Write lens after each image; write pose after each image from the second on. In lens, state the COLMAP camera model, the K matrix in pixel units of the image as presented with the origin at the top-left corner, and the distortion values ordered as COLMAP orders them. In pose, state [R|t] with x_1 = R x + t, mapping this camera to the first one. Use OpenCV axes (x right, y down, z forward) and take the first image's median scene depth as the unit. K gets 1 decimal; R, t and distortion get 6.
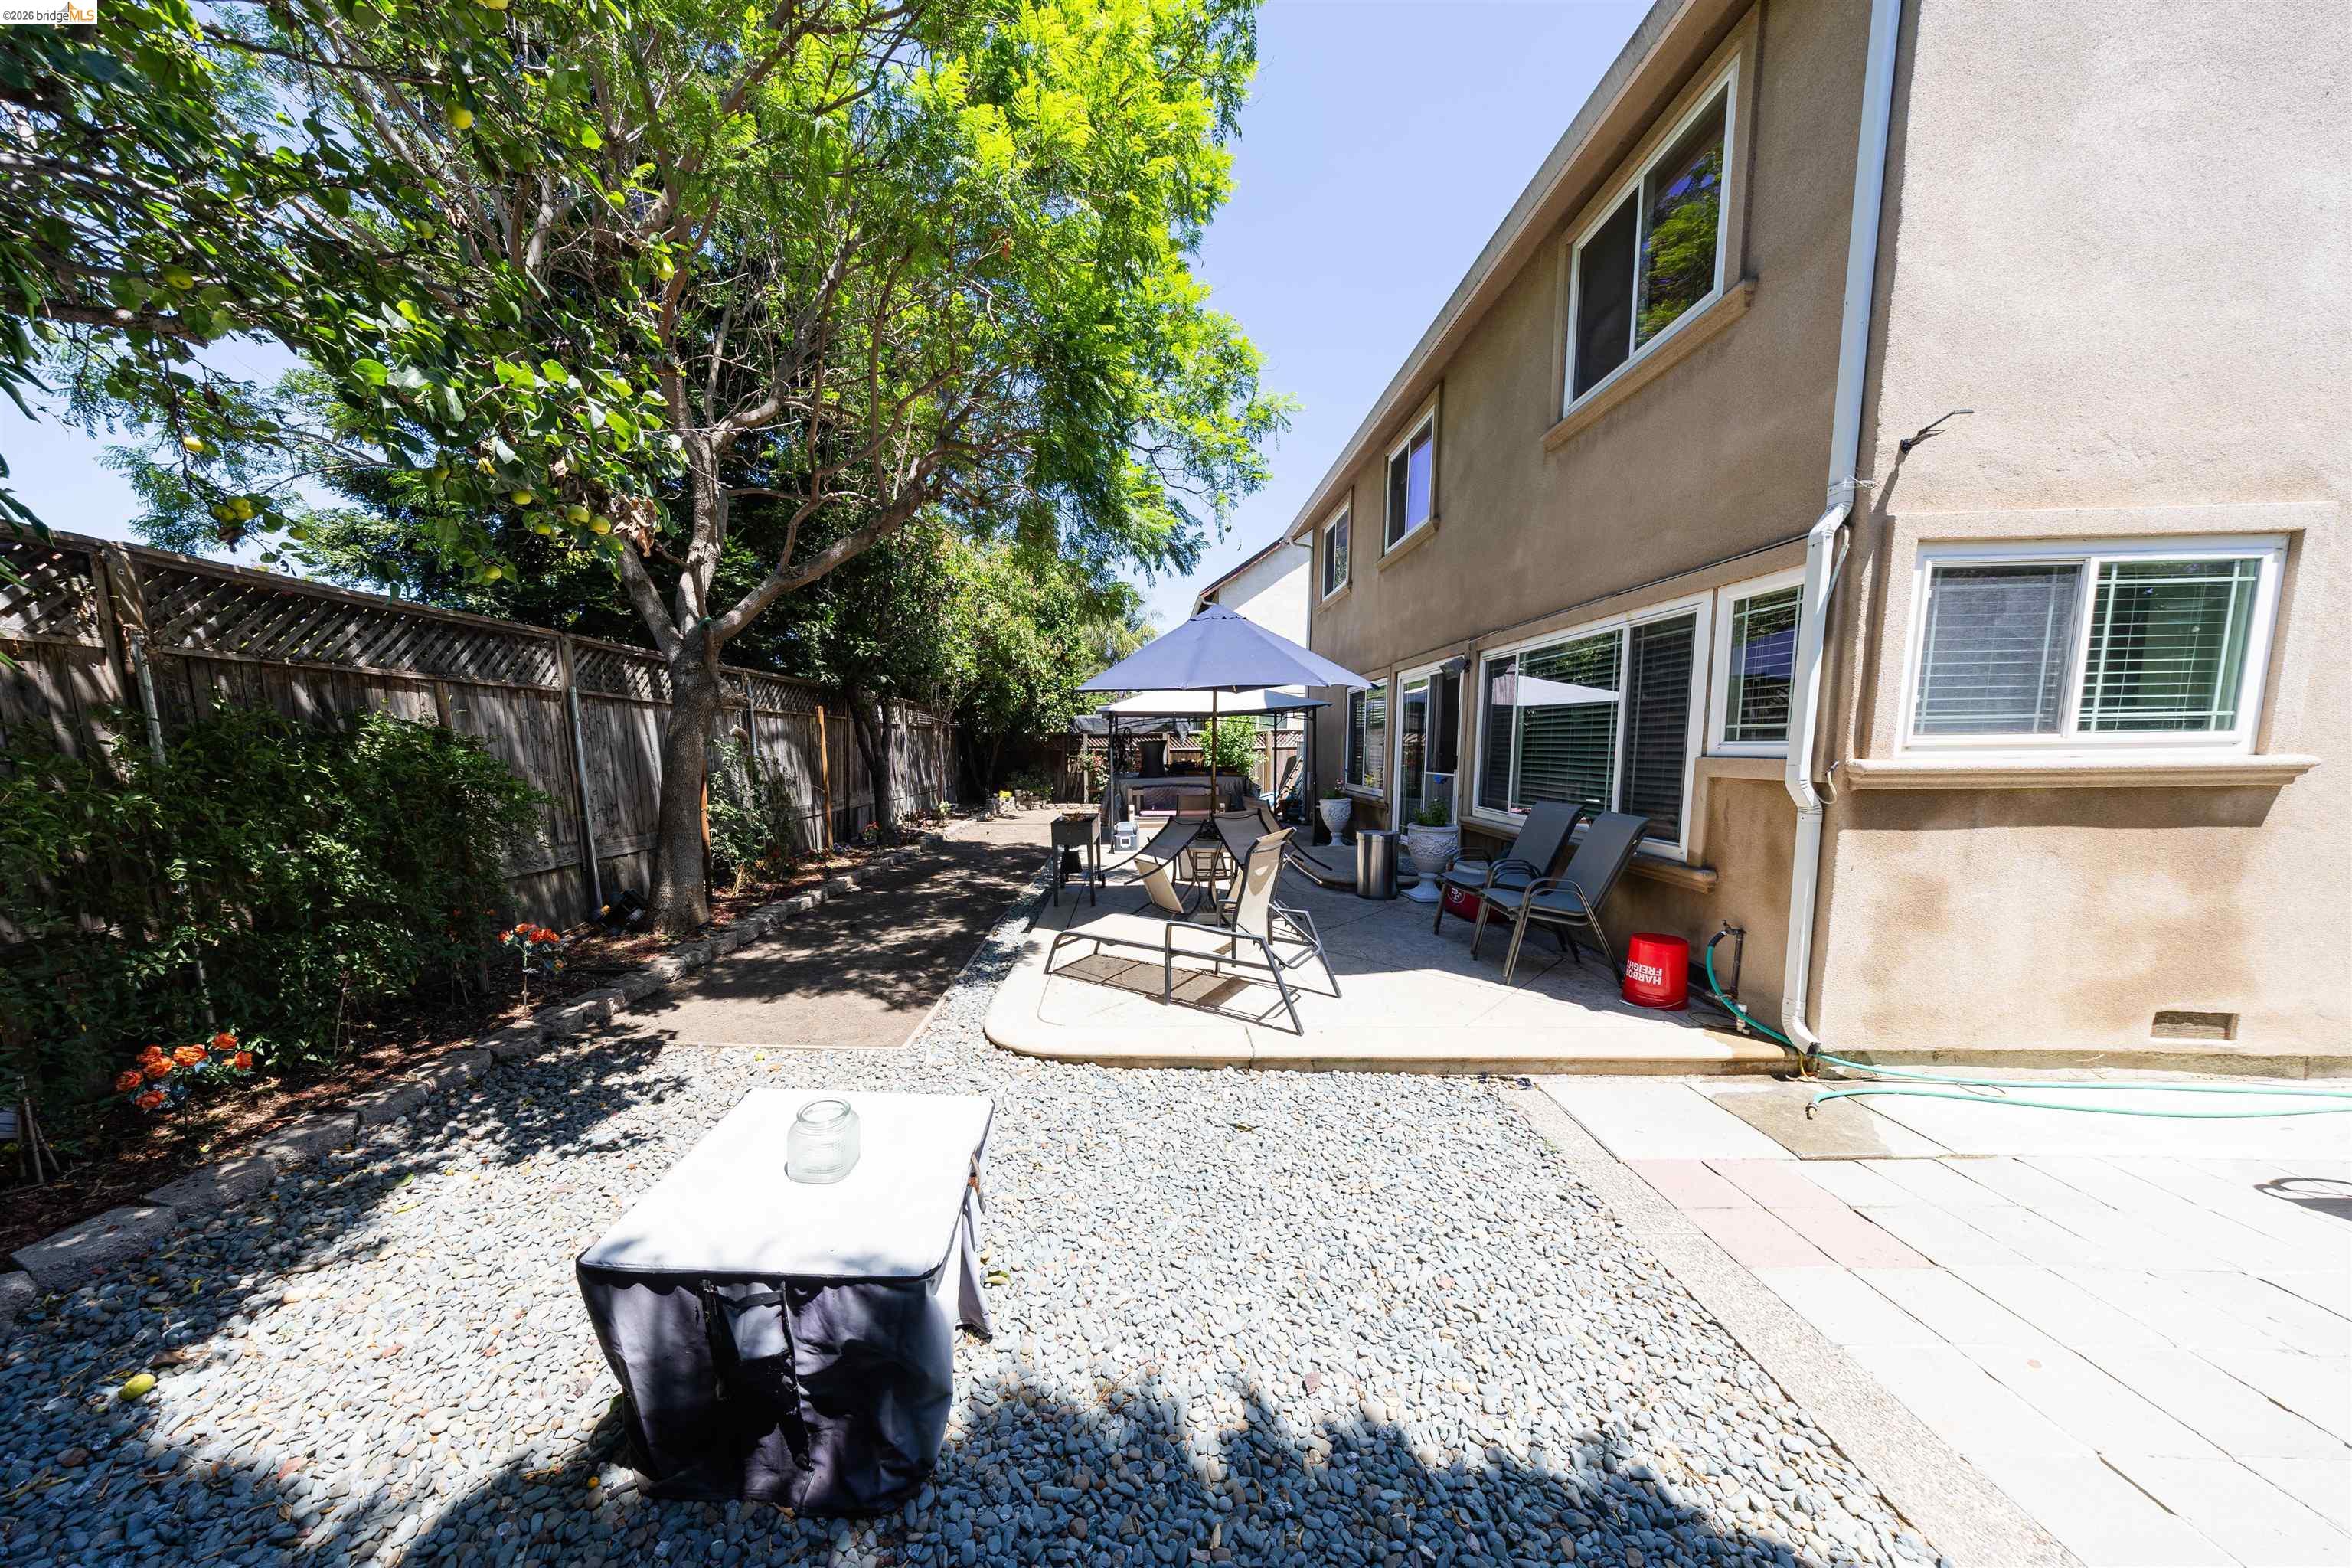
lens RADIAL K [[810.3, 0, 1178.0], [0, 810.3, 860.3], [0, 0, 1]] dist [-0.025559, -0.000064]
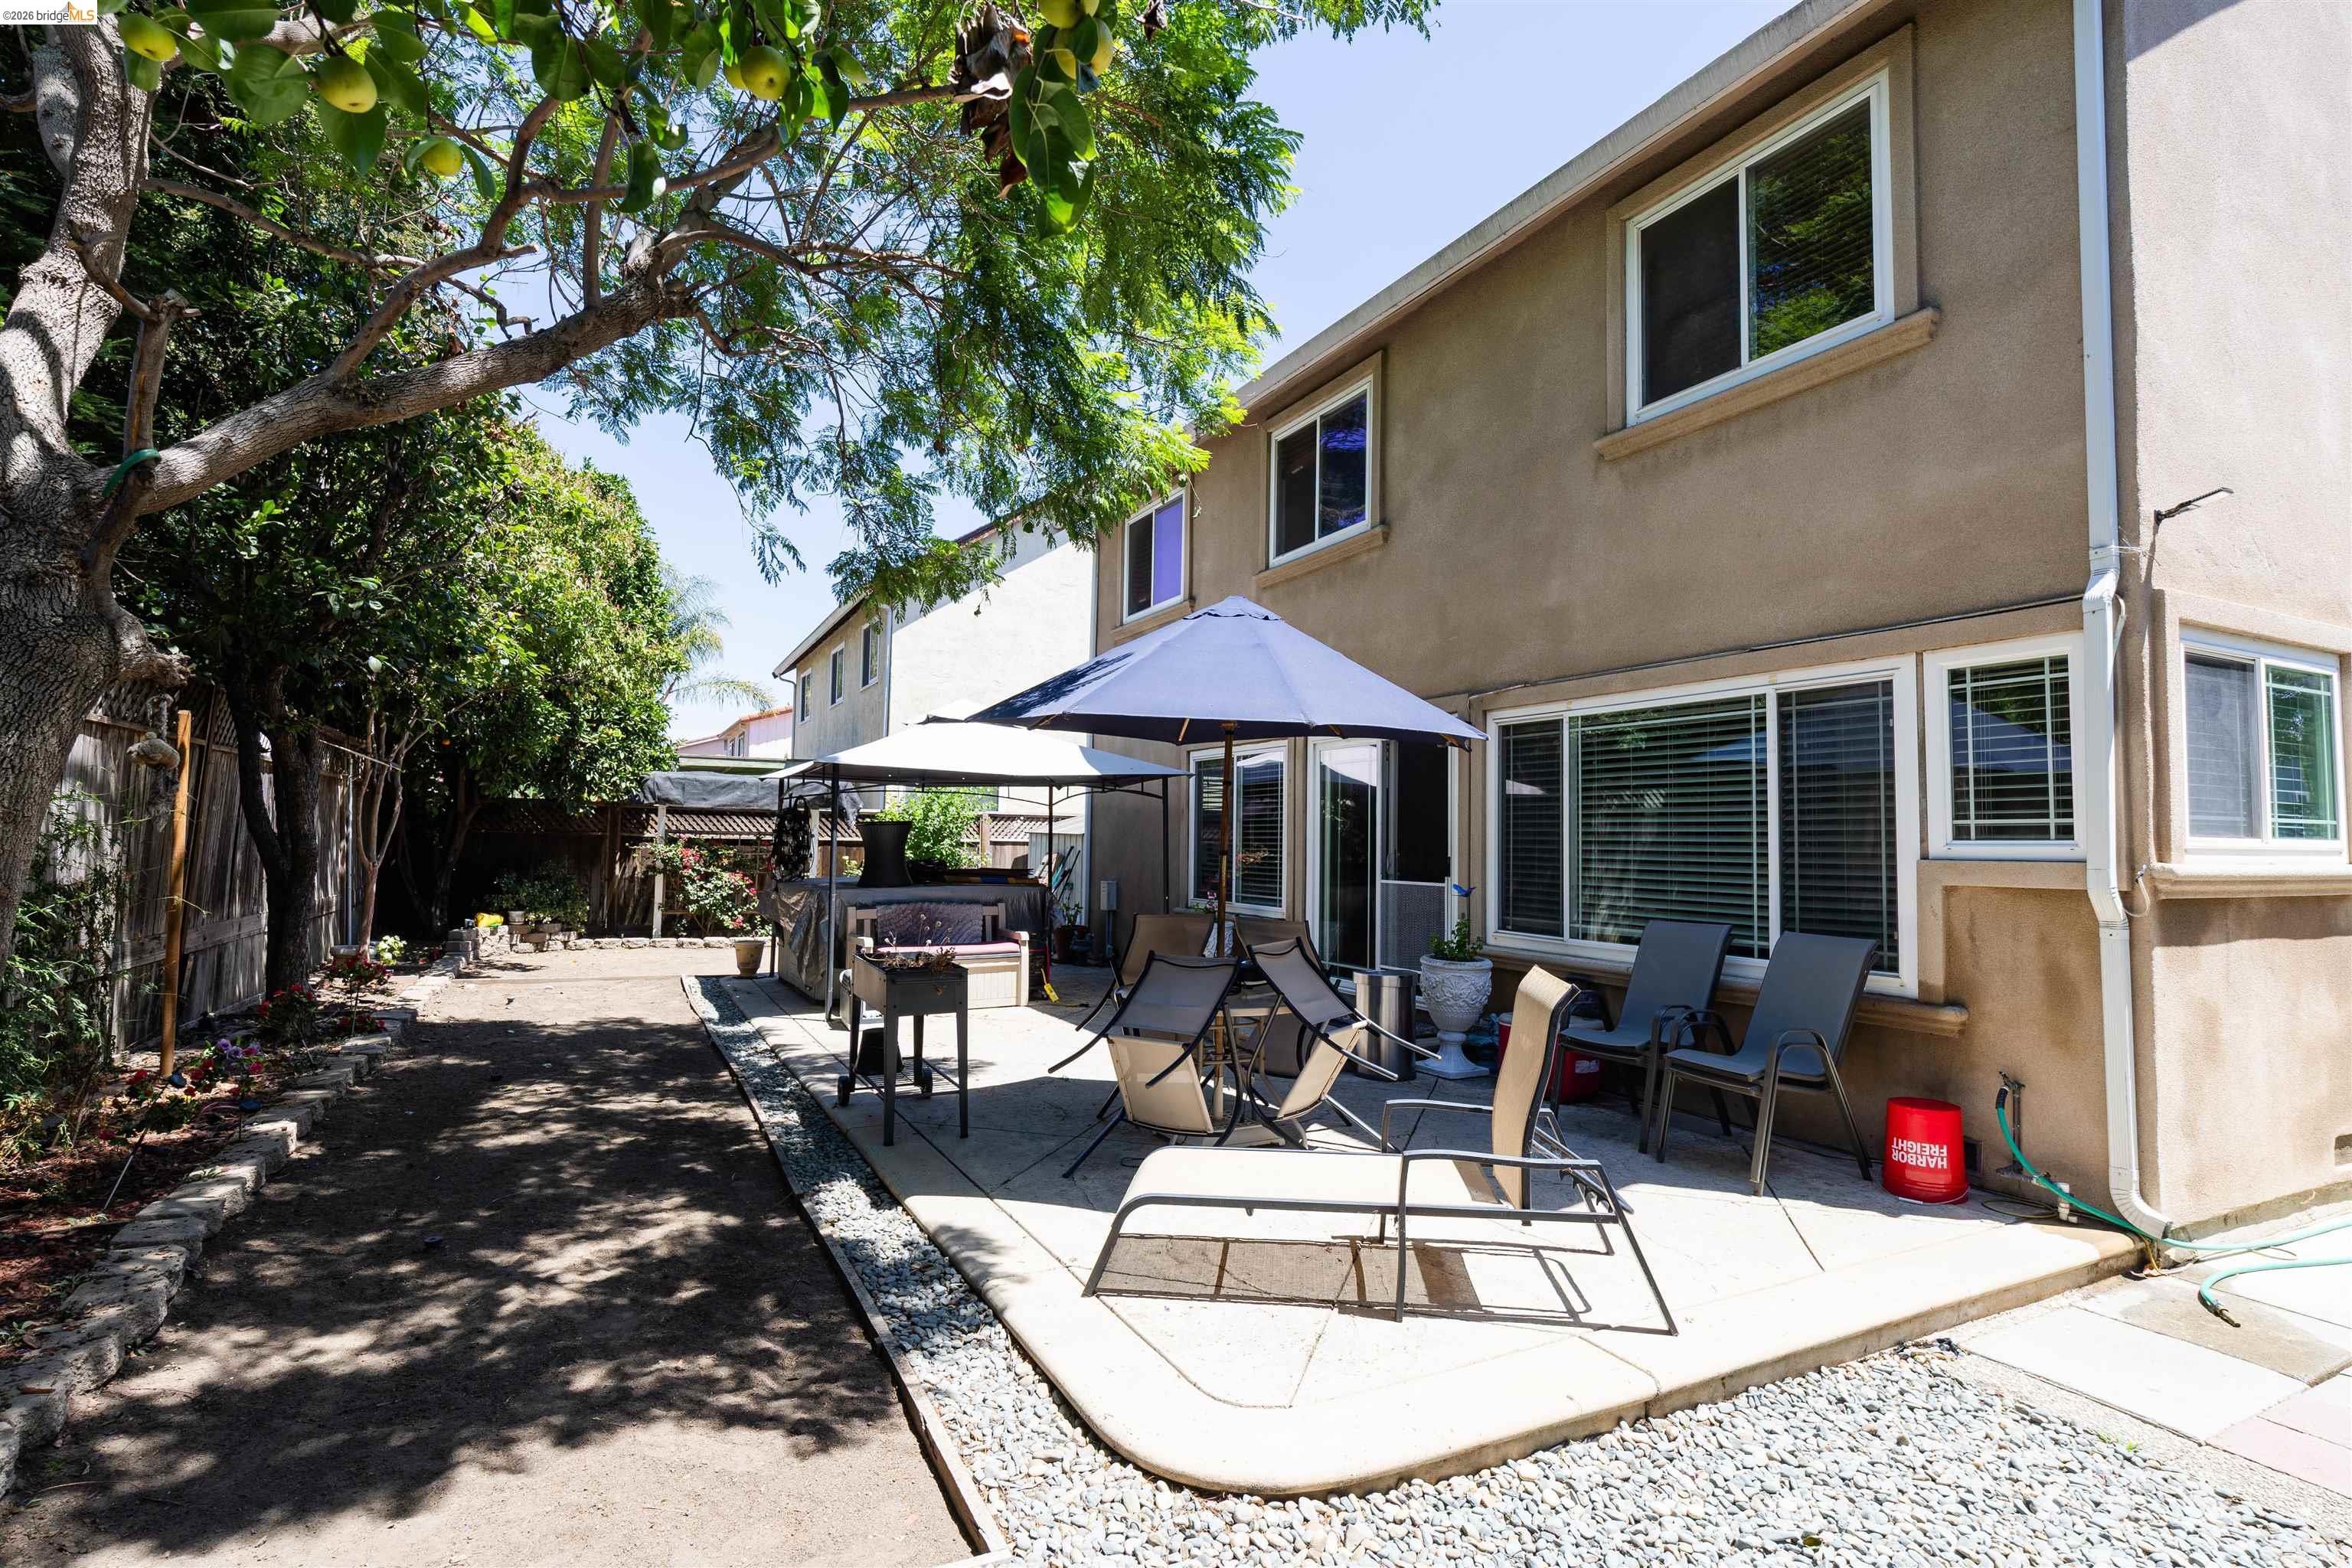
lens RADIAL K [[1186.9, 0, 1176.0], [0, 1186.9, 784.0], [0, 0, 1]] dist [0.001110, -0.012620]
pose [[0.857043, 0.050508, 0.512763, -0.571330], [0.049501, 0.982509, -0.179517, -0.030585], [-0.512861, 0.179236, 0.839552, 0.393411]]
